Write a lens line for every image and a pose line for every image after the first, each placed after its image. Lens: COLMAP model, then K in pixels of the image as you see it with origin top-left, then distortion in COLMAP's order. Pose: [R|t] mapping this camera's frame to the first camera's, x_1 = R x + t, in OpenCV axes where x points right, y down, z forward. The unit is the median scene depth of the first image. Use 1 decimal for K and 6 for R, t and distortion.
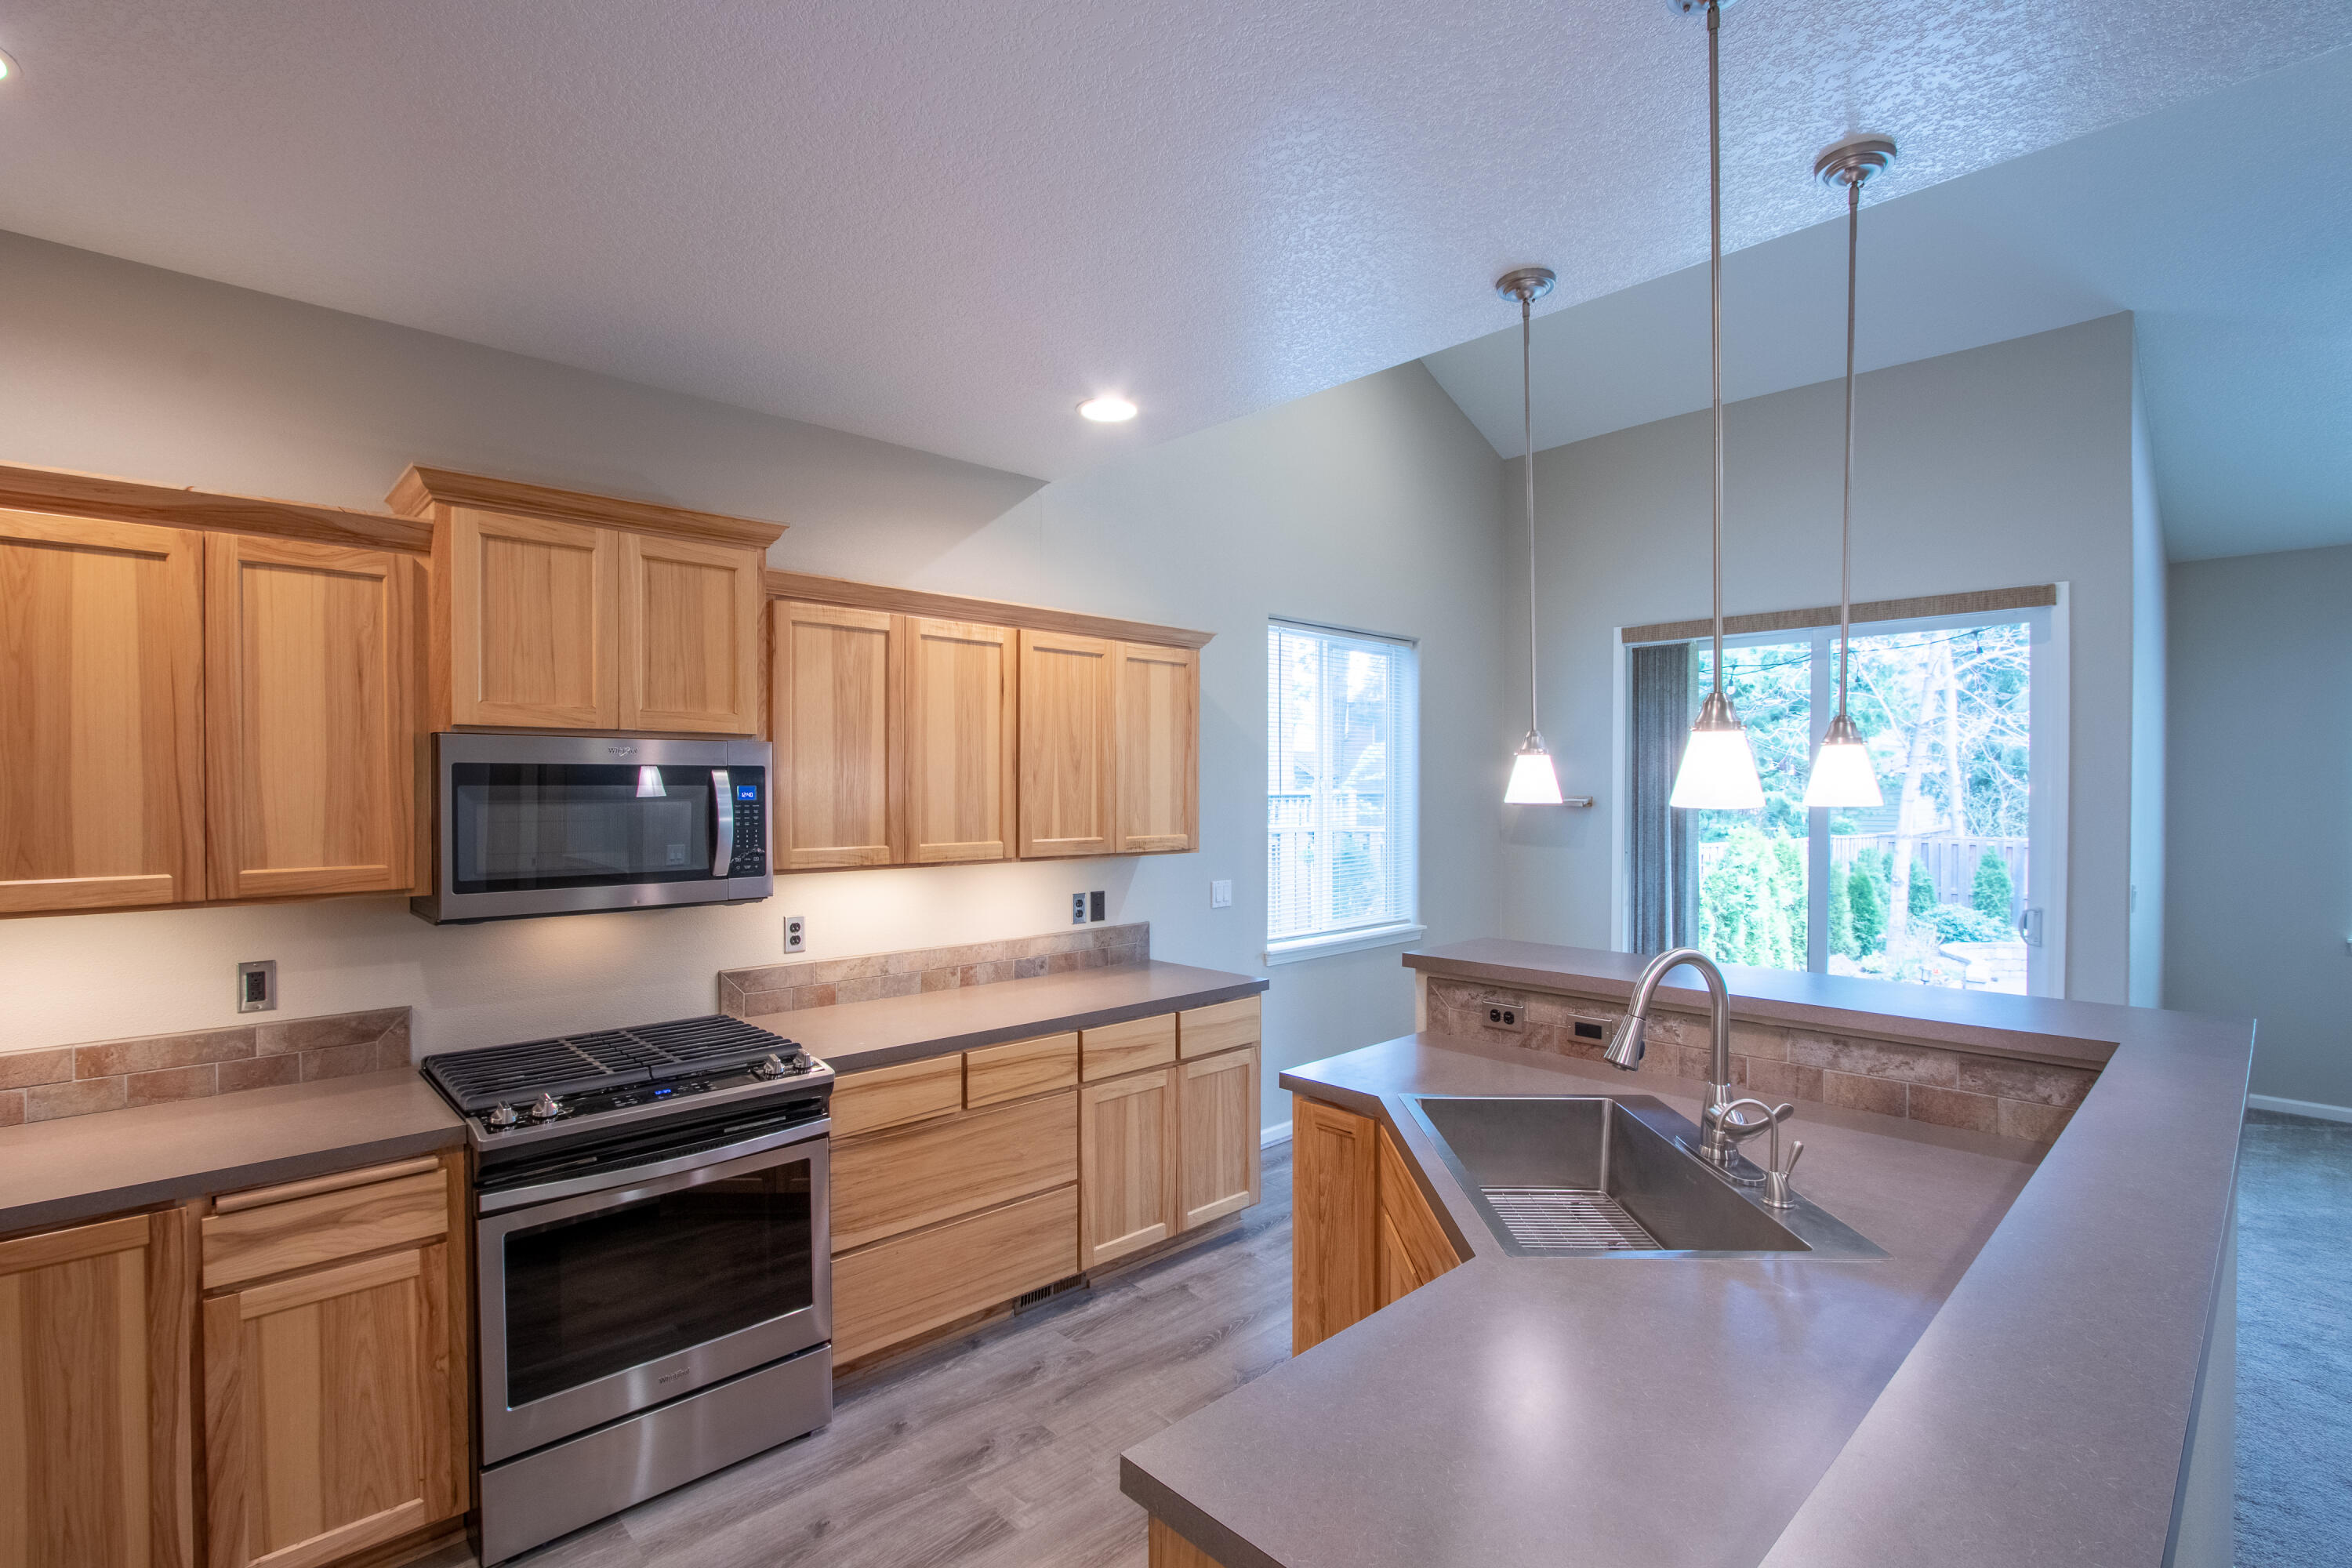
lens RADIAL K [[1089.8, 0, 1162.1], [0, 1089.8, 801.0], [0, 0, 1]] dist [-0.020688, 0.004451]
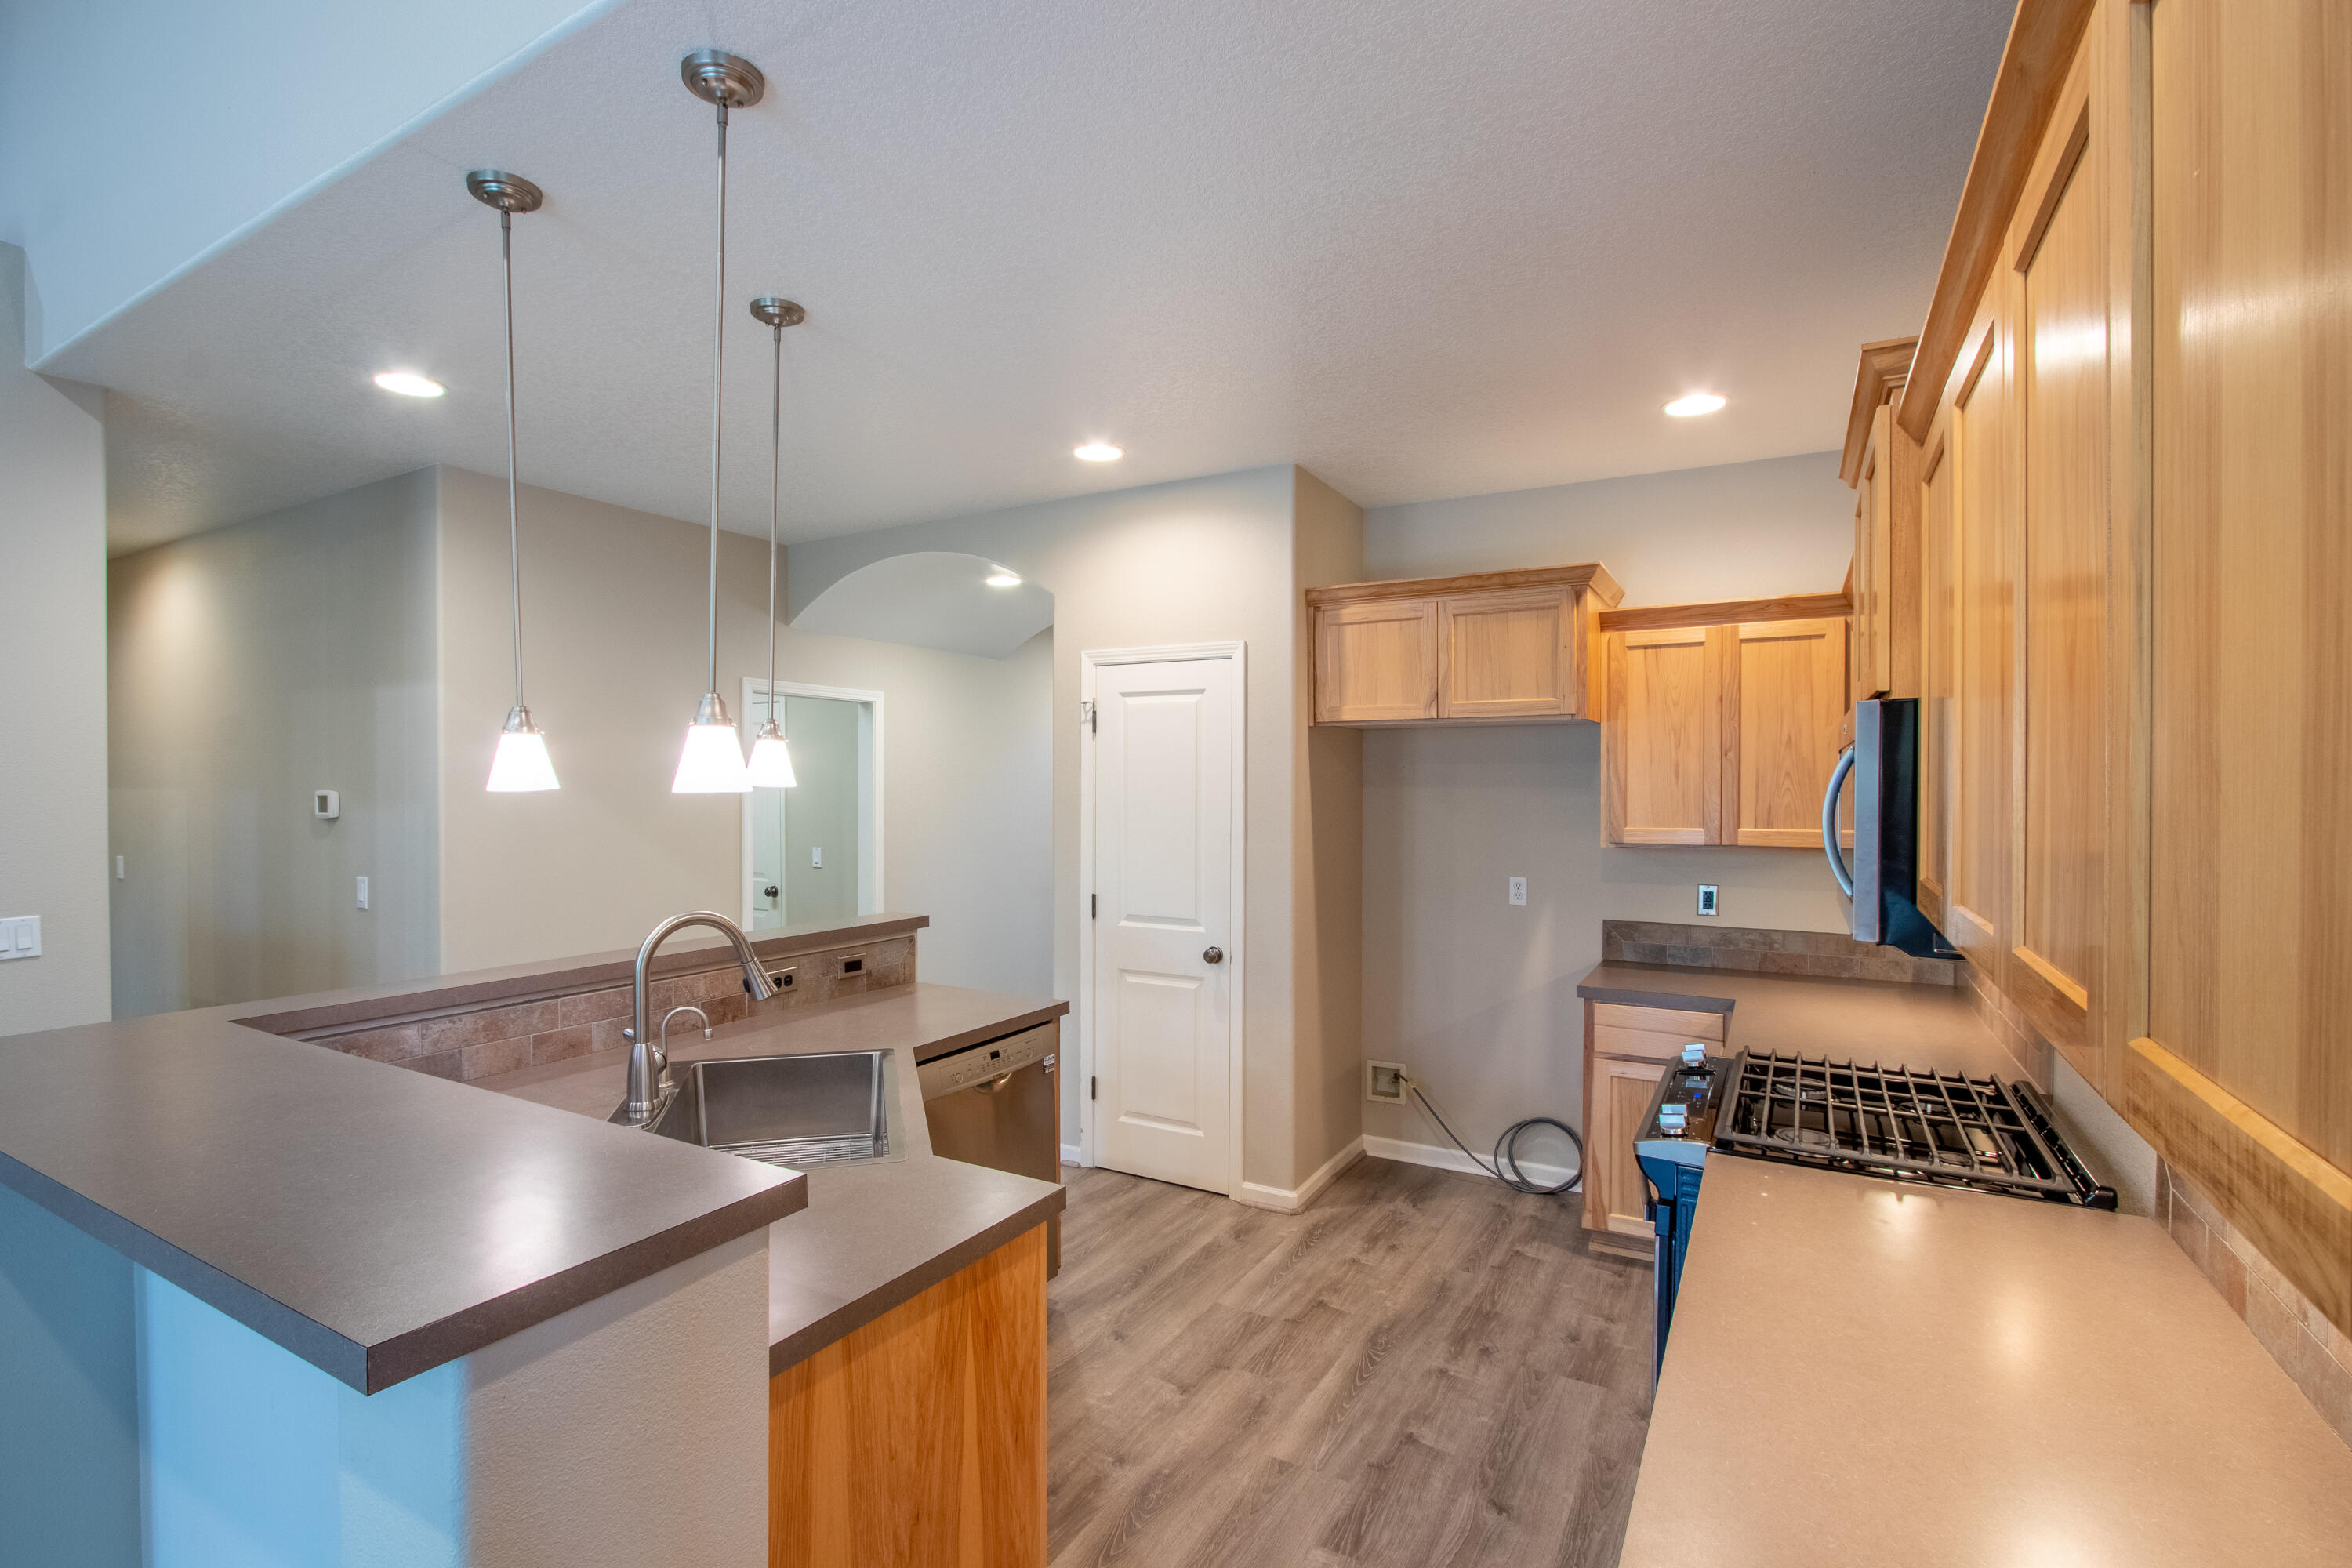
lens RADIAL K [[1089.8, 0, 1156.2], [0, 1089.8, 800.8], [0, 0, 1]] dist [-0.020688, 0.004451]
pose [[-0.958798, 0.003352, -0.284068, 0.177731], [-0.004926, 0.999584, 0.028421, -0.008859], [0.284045, 0.028650, -0.958383, 1.201123]]
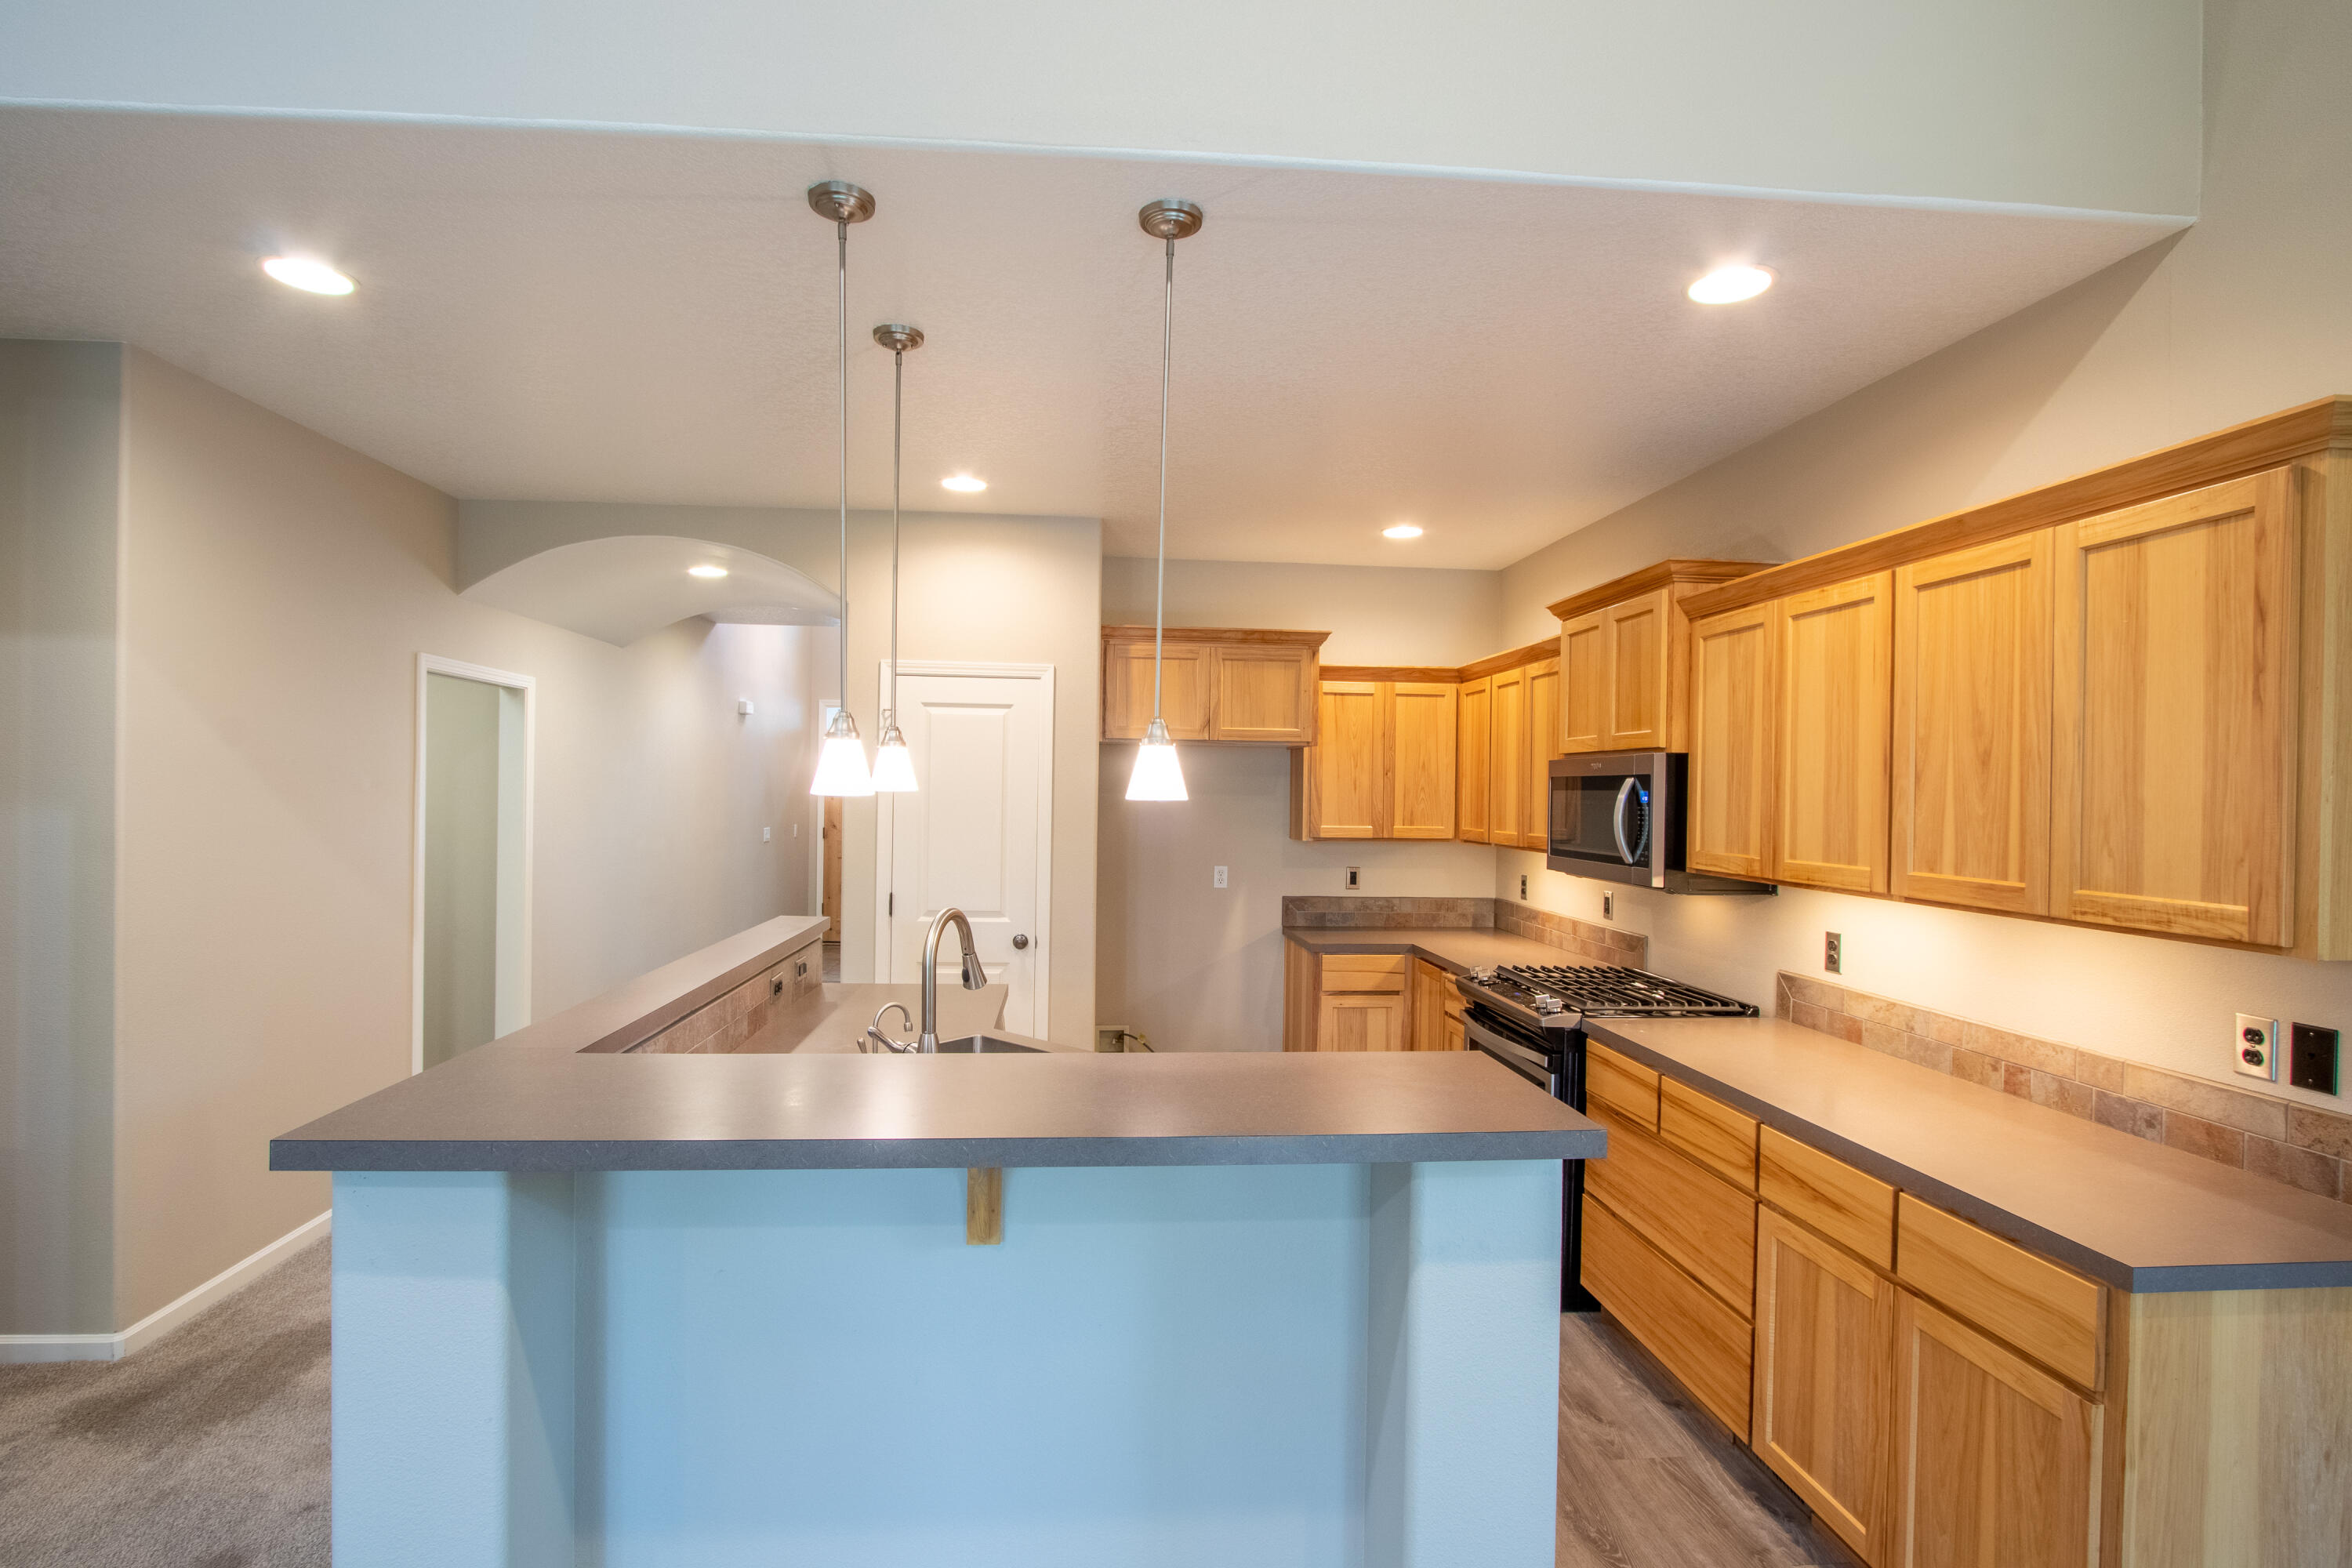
lens RADIAL K [[1089.8, 0, 1158.6], [0, 1089.8, 797.3], [0, 0, 1]] dist [-0.020688, 0.004451]
pose [[-0.626487, -0.005463, -0.779412, 0.695879], [-0.026699, 0.999539, 0.014454, -0.007811], [0.778974, 0.029865, -0.626344, 1.051537]]
